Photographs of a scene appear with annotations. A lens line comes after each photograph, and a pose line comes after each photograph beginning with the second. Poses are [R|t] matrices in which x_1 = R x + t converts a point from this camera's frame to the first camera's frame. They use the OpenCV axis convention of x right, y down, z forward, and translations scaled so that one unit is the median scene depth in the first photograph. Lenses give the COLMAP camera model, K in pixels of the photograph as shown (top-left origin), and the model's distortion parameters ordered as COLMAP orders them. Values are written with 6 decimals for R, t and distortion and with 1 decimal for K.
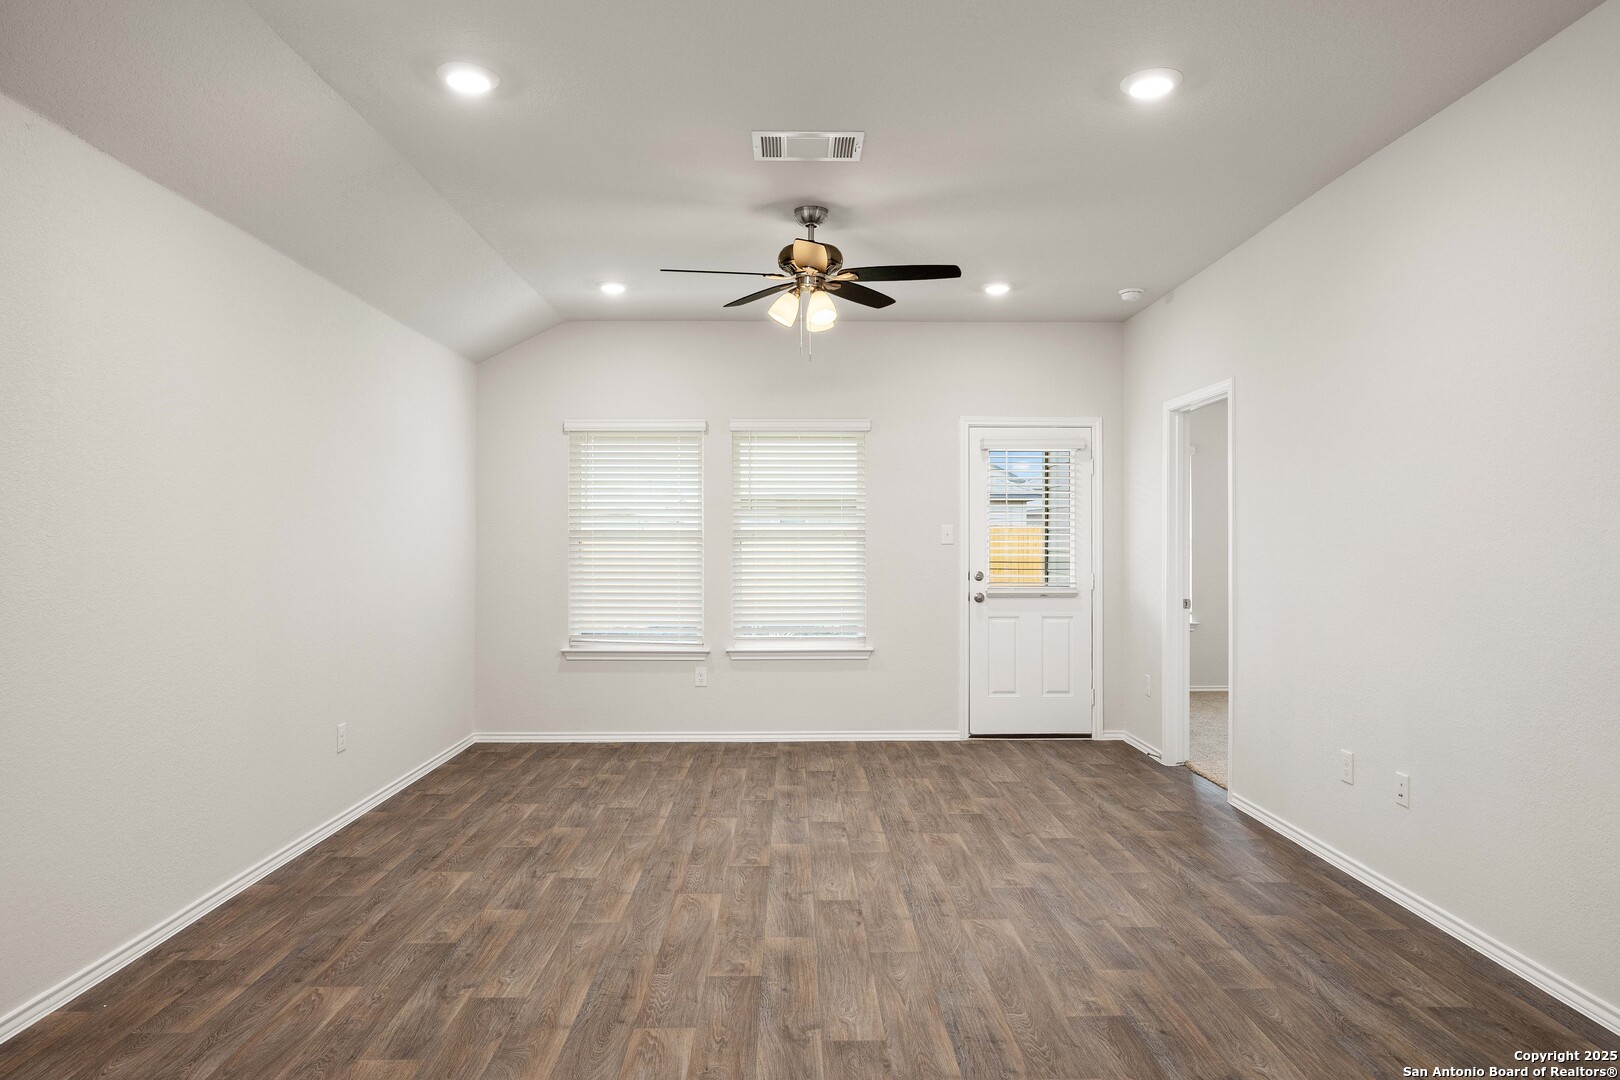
lens RADIAL K [[975.9, 0, 810.0], [0, 975.9, 540.0], [0, 0, 1]] dist [-0.000907, 0.001101]
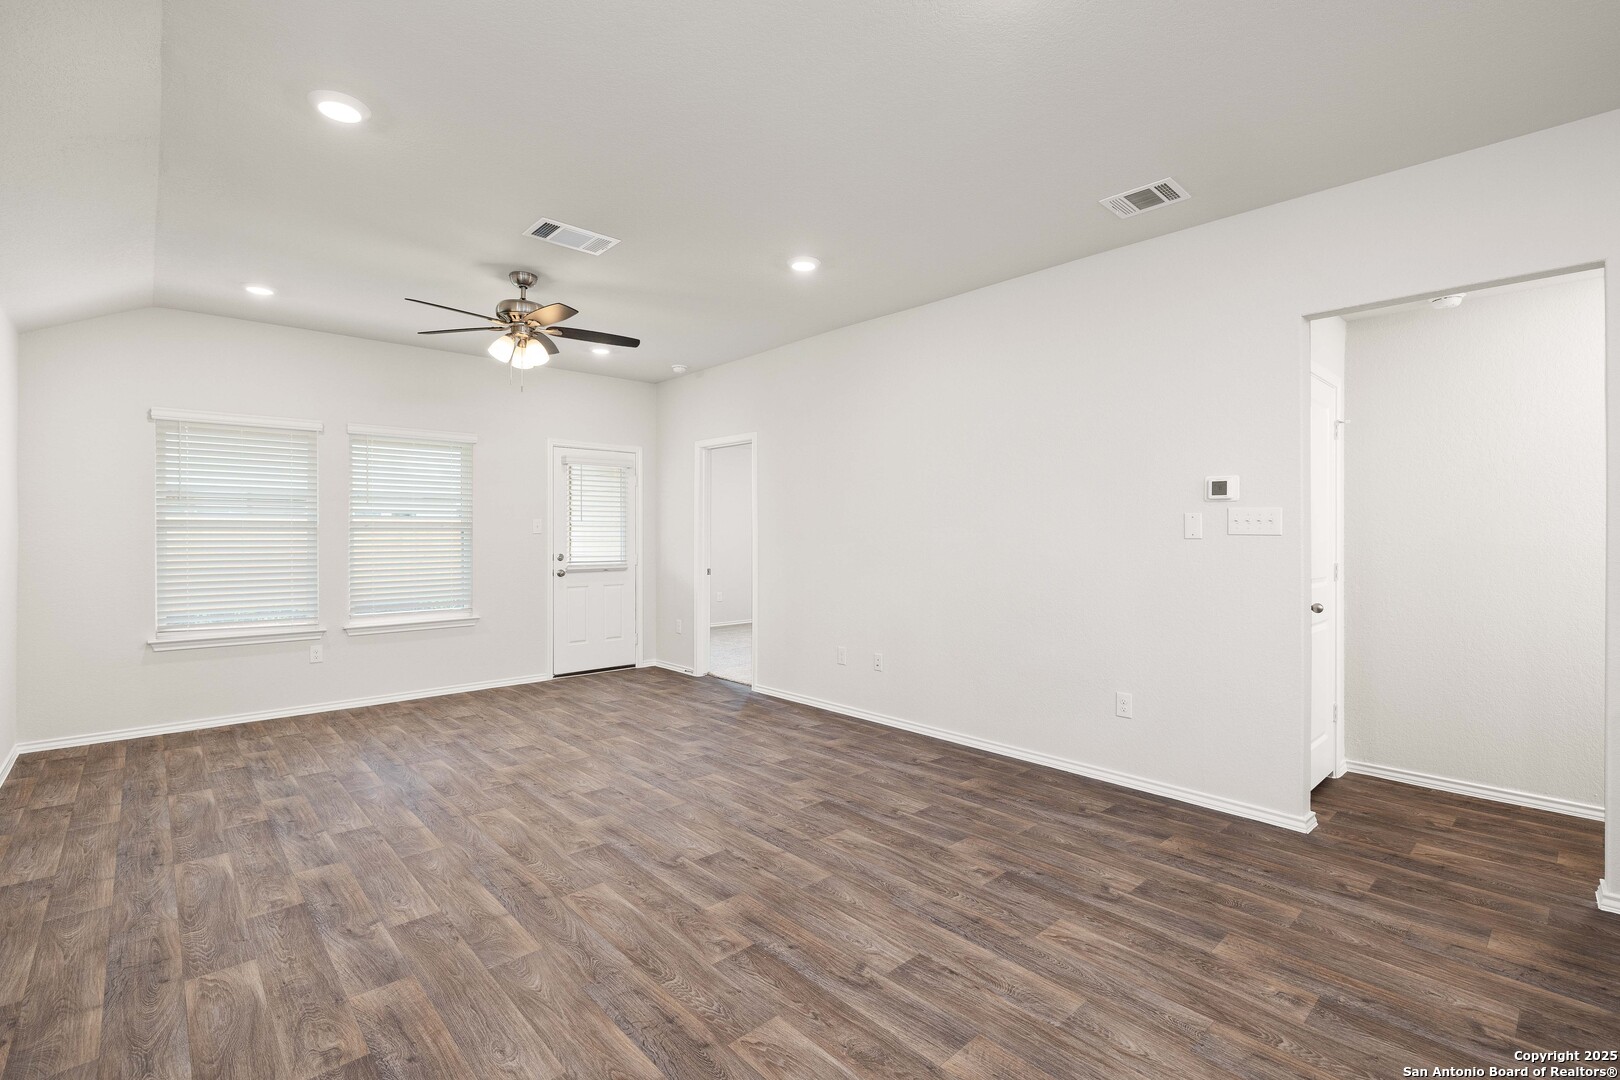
lens RADIAL K [[727.7, 0, 810.0], [0, 727.7, 540.0], [0, 0, 1]] dist [-0.001546, -0.000057]
pose [[0.749709, -0.006359, 0.661737, -0.364810], [-0.001738, 0.999931, 0.011579, 0.001238], [-0.661765, -0.009831, 0.749647, 0.023890]]
